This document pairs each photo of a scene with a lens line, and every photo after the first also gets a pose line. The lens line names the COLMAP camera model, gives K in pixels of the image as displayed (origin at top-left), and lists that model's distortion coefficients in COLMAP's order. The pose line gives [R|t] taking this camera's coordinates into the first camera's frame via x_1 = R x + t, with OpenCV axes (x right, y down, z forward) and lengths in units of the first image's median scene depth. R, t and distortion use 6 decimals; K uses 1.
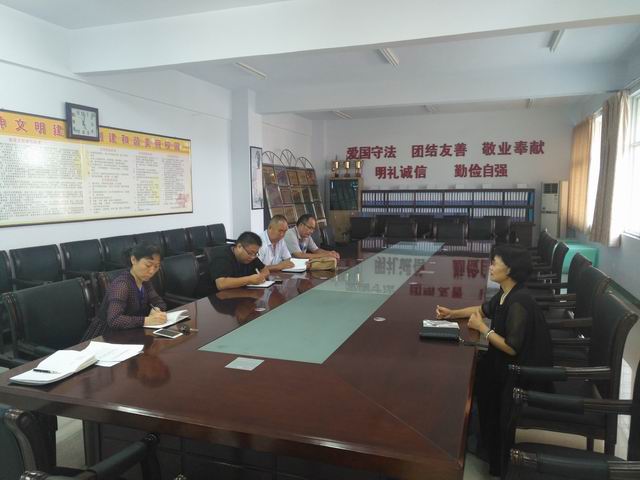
lens RADIAL K [[504.1, 0, 320.0], [0, 504.1, 240.0], [0, 0, 1]] dist [-0.005655, -0.004712]
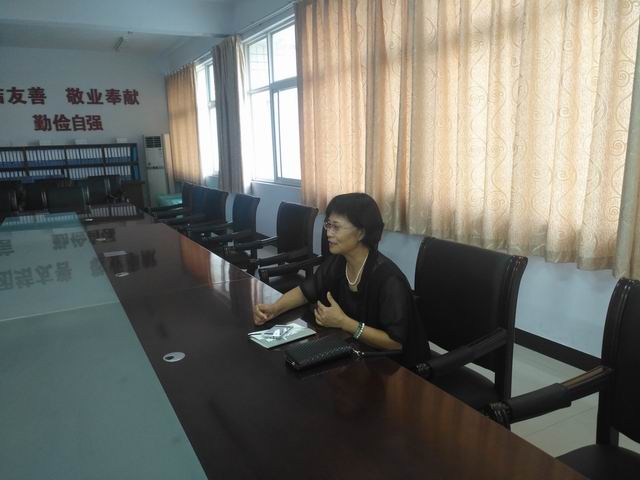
lens RADIAL K [[514.3, 0, 320.0], [0, 514.3, 240.0], [0, 0, 1]] dist [0.001413, 0.083346]
pose [[0.691312, -0.161636, 0.704245, -0.031113], [0.108295, 0.986827, 0.120186, -0.004116], [-0.714395, -0.006820, 0.699710, 0.102000]]
